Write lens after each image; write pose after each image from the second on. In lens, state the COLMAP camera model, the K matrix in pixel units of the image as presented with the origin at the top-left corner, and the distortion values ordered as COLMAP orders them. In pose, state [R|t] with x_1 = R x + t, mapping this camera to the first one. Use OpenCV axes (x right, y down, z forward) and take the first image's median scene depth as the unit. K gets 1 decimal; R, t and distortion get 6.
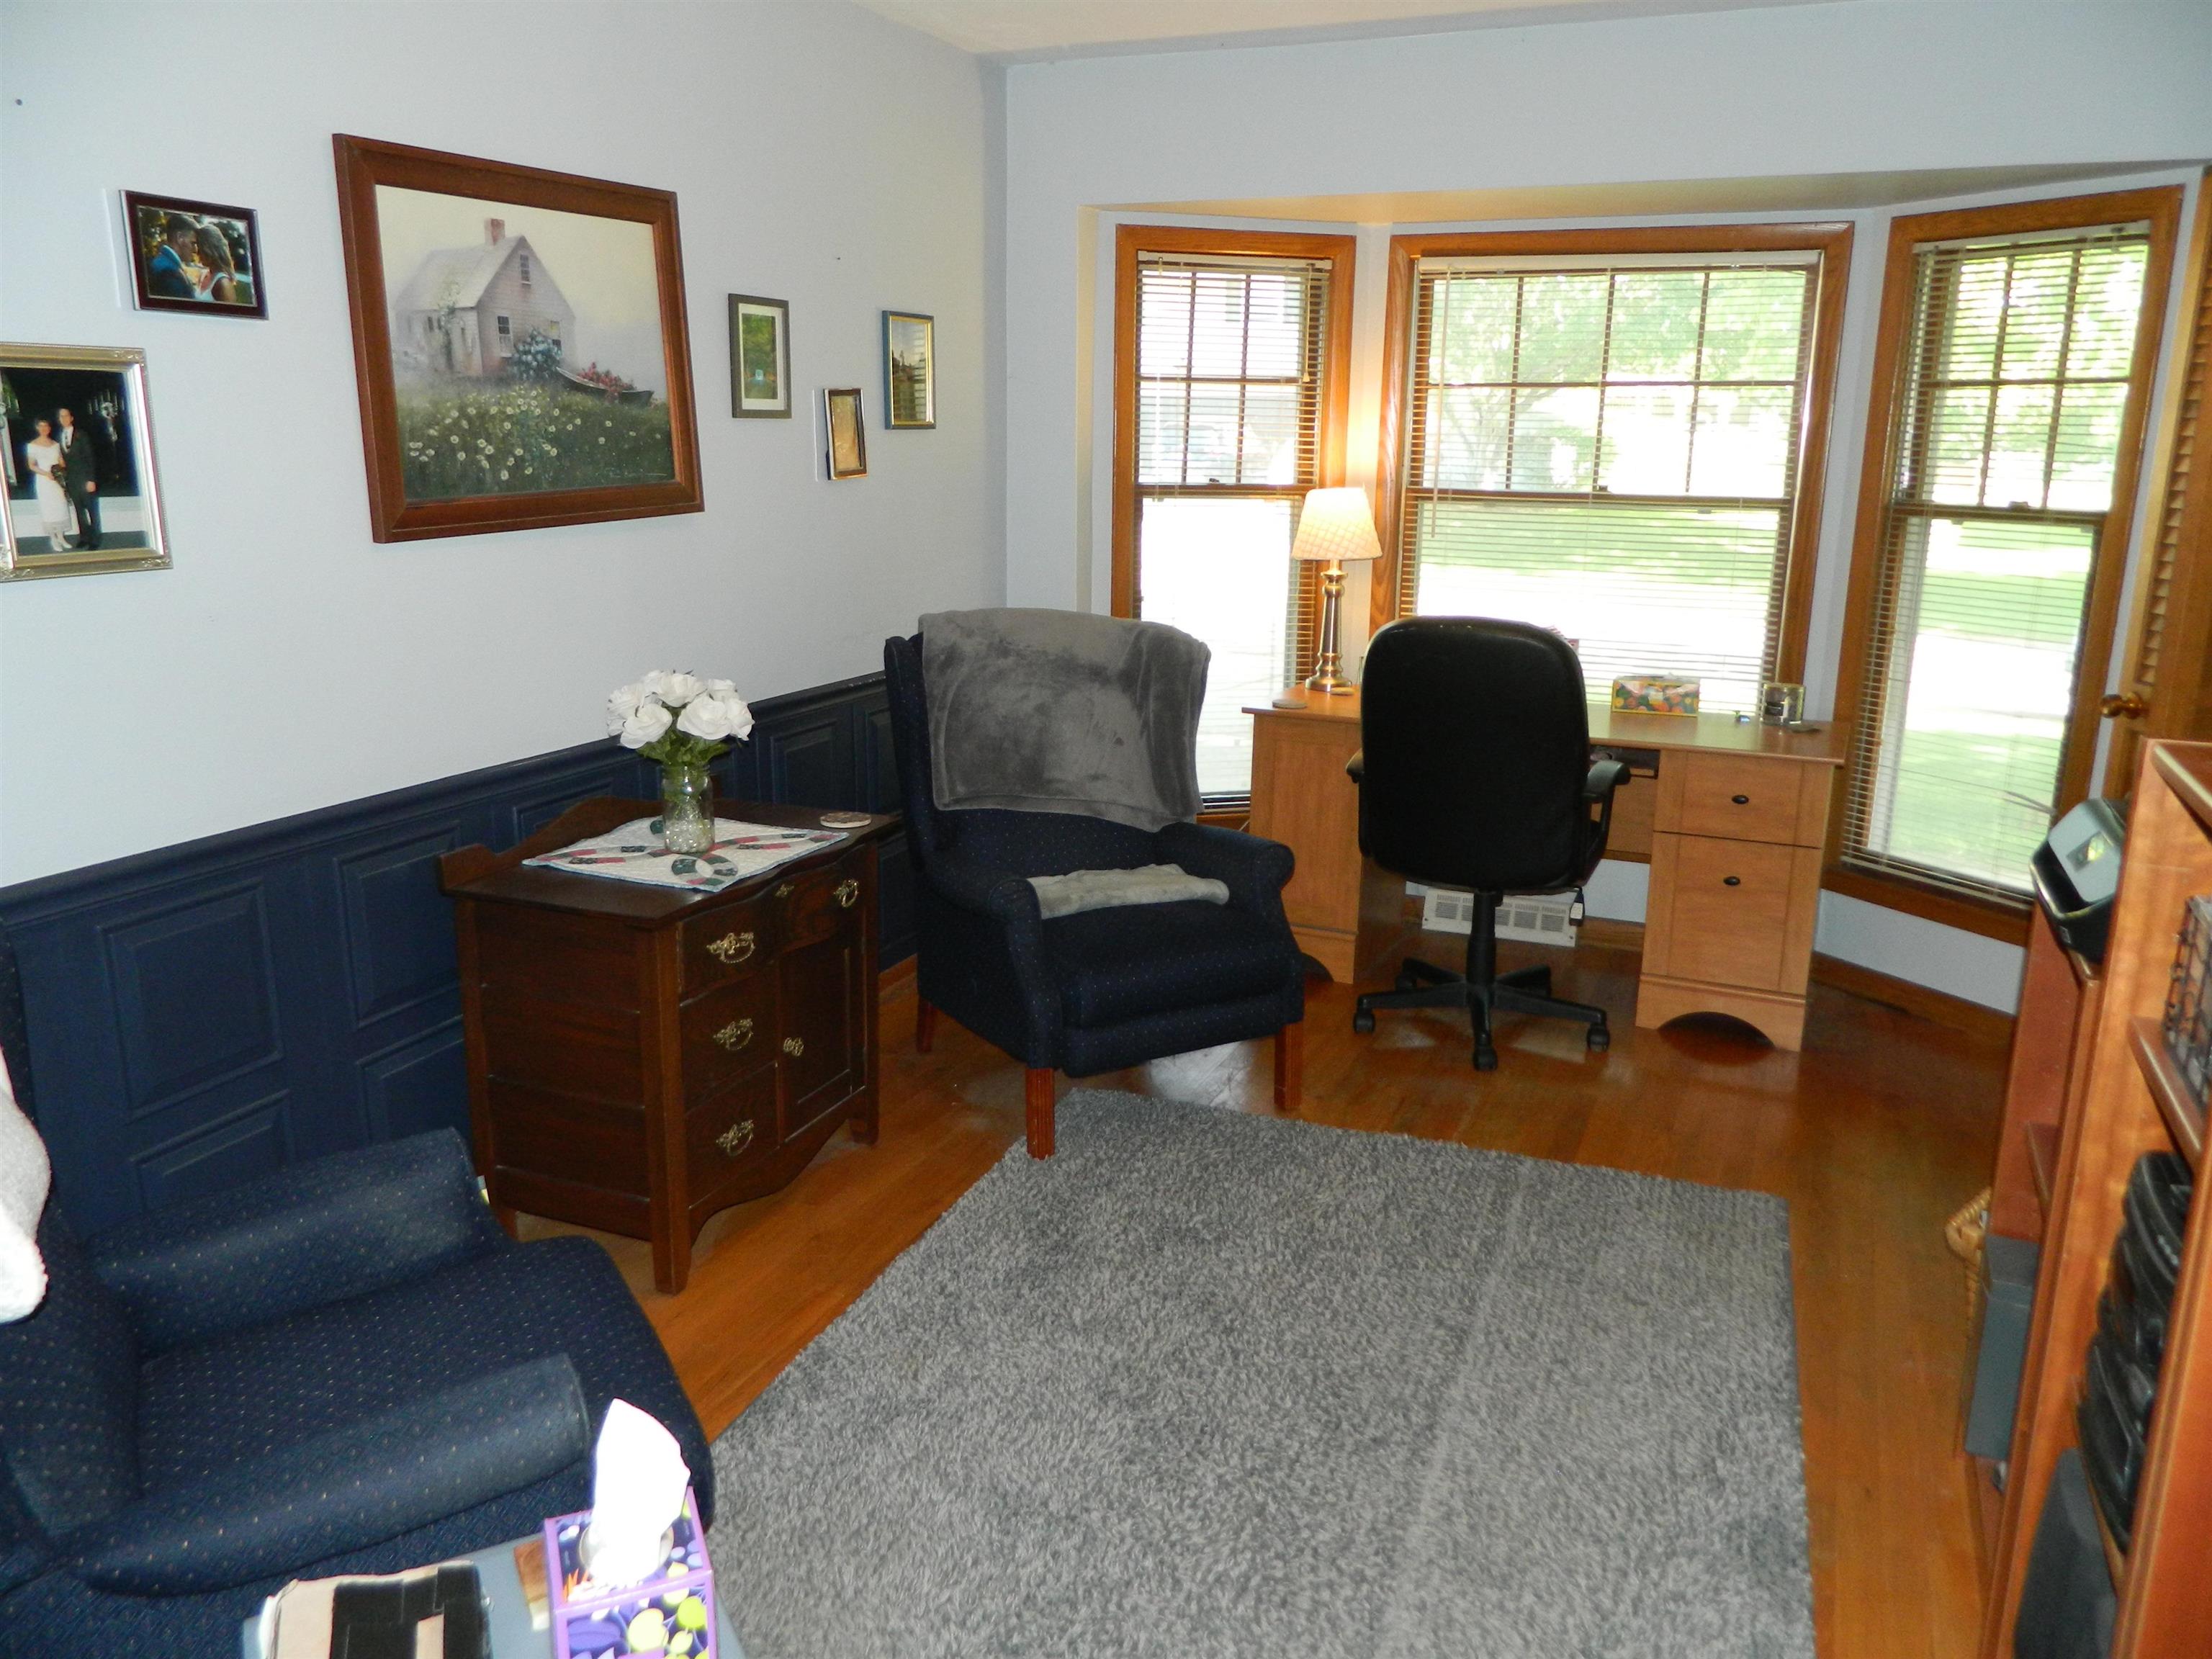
lens RADIAL K [[1648.2, 0, 1104.1], [0, 1648.2, 833.5], [0, 0, 1]] dist [0.003581, 0.003182]
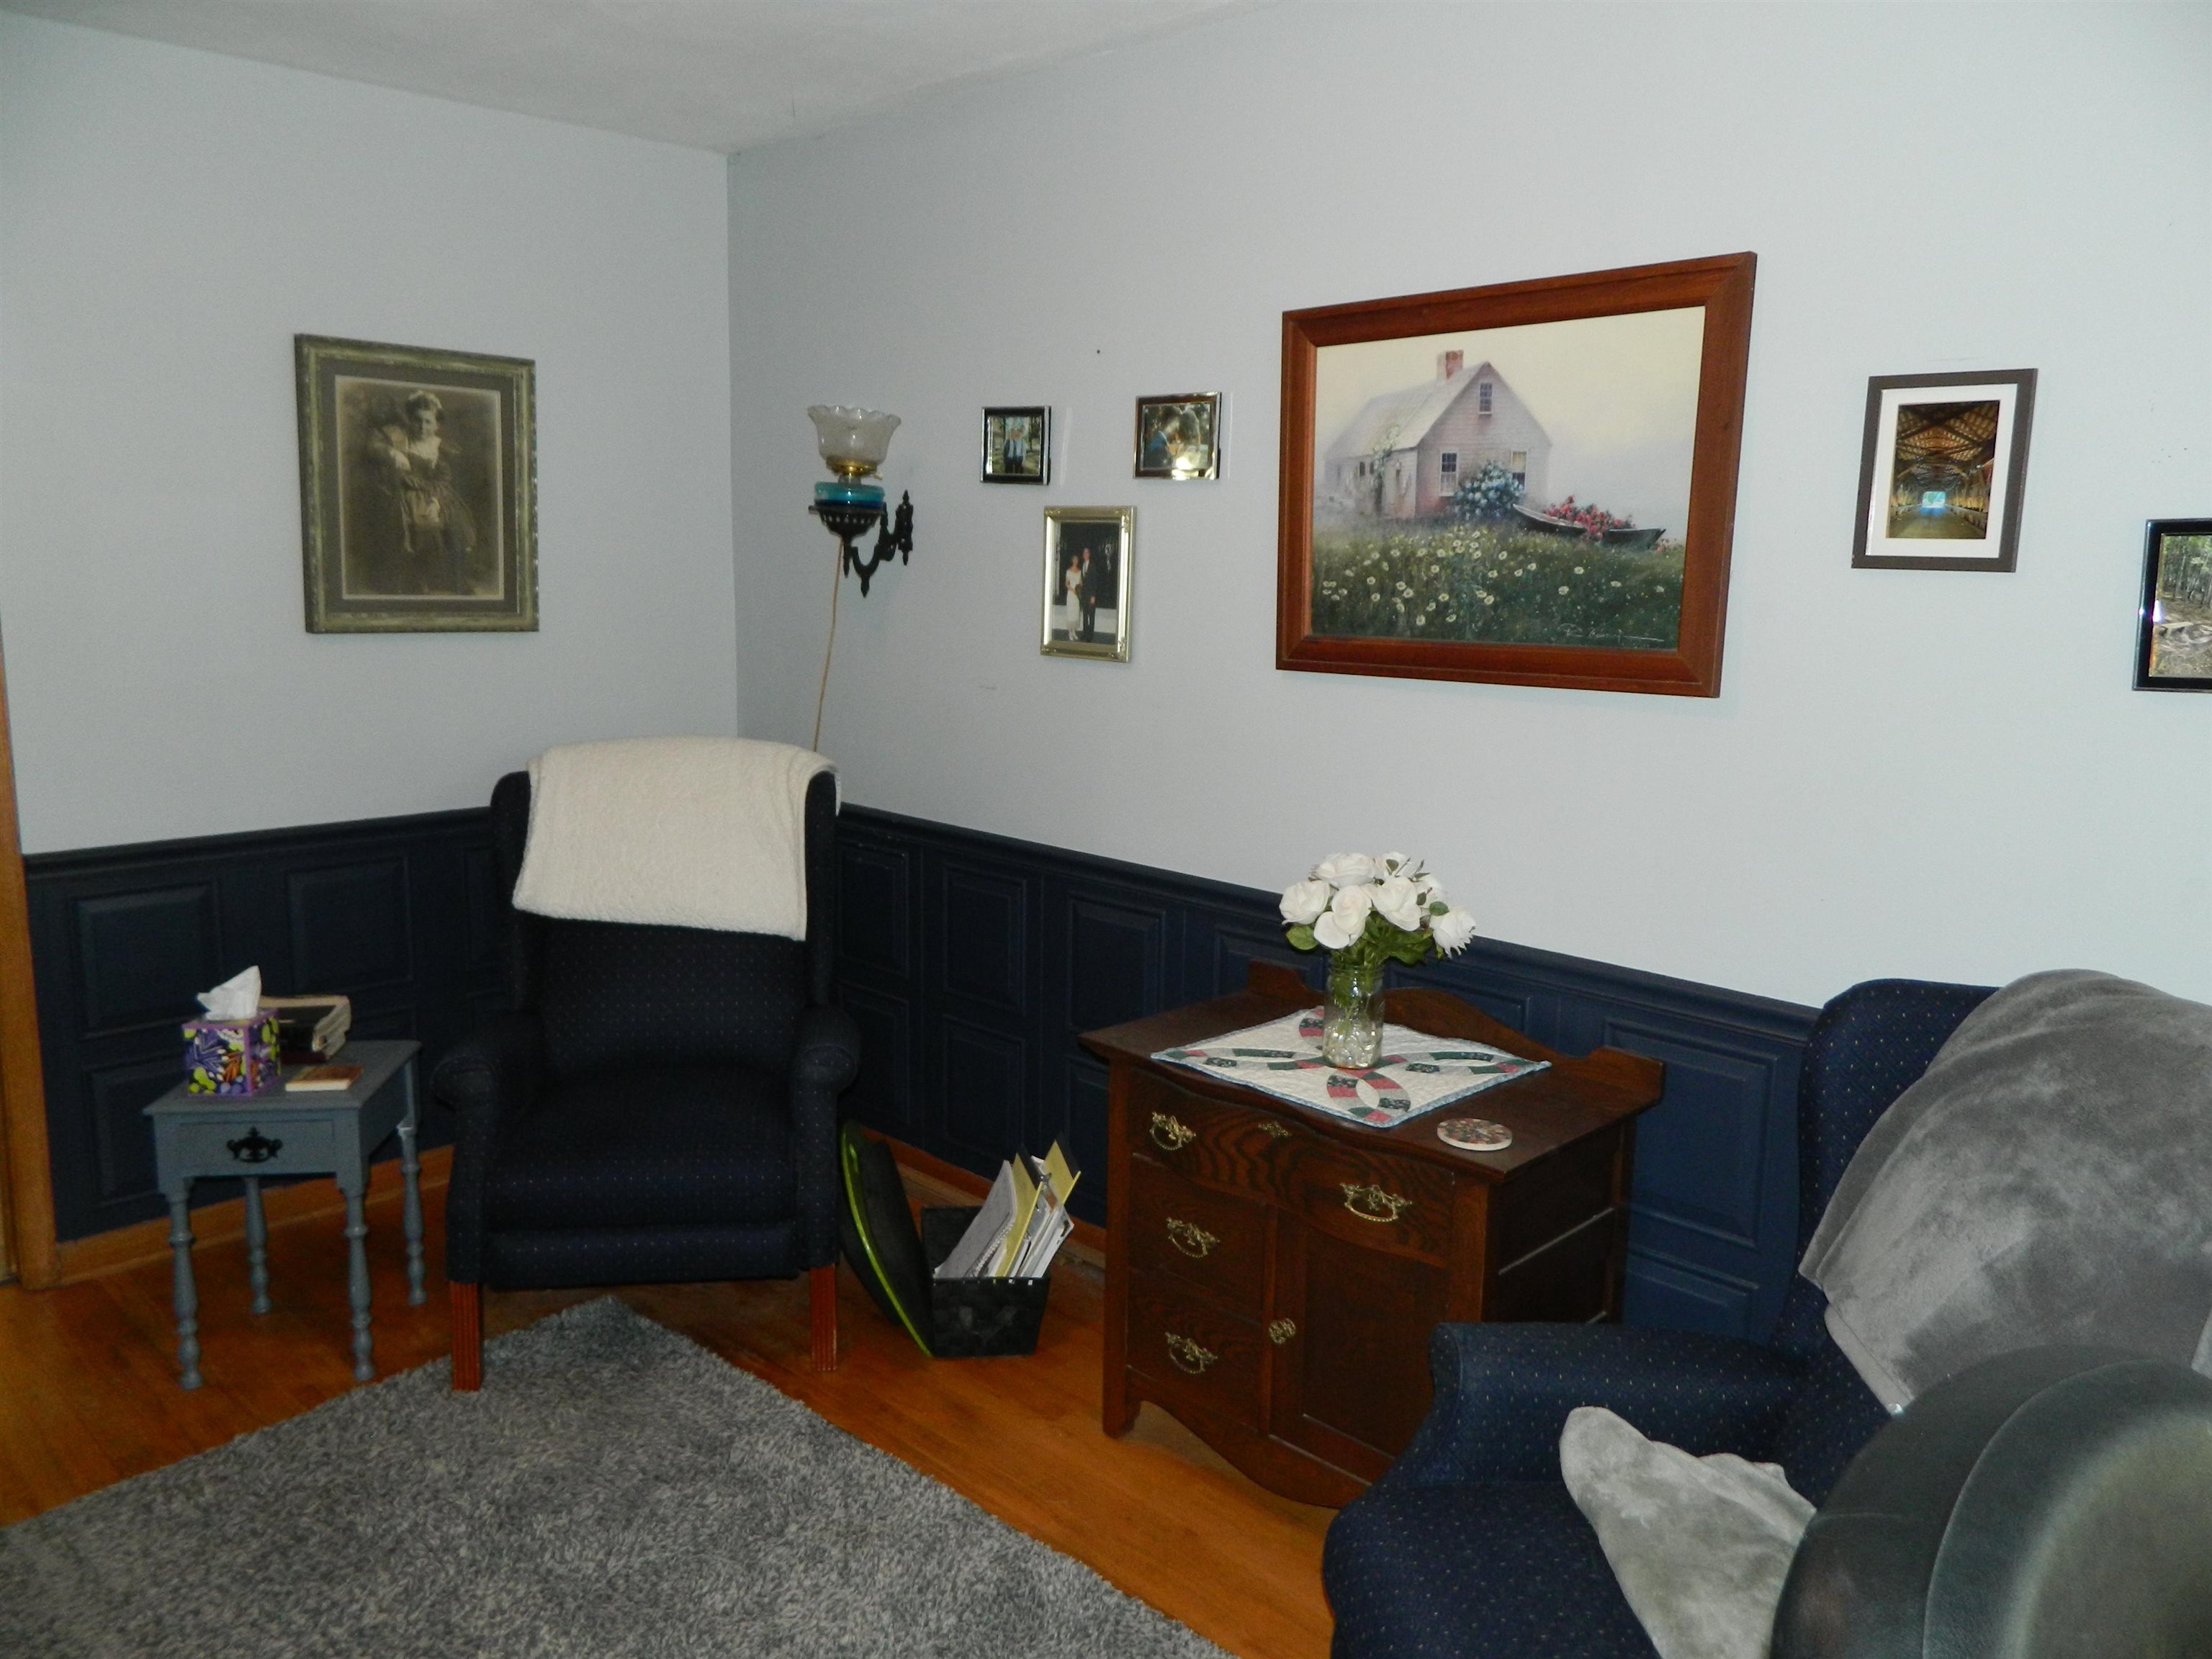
lens RADIAL K [[1648.2, 0, 1106.5], [0, 1648.2, 820.8], [0, 0, 1]] dist [0.003581, 0.003182]
pose [[-0.360745, 0.129210, -0.923671, 0.587856], [-0.256083, 0.938572, 0.231310, -0.285803], [0.896819, 0.319980, -0.305497, 1.180706]]
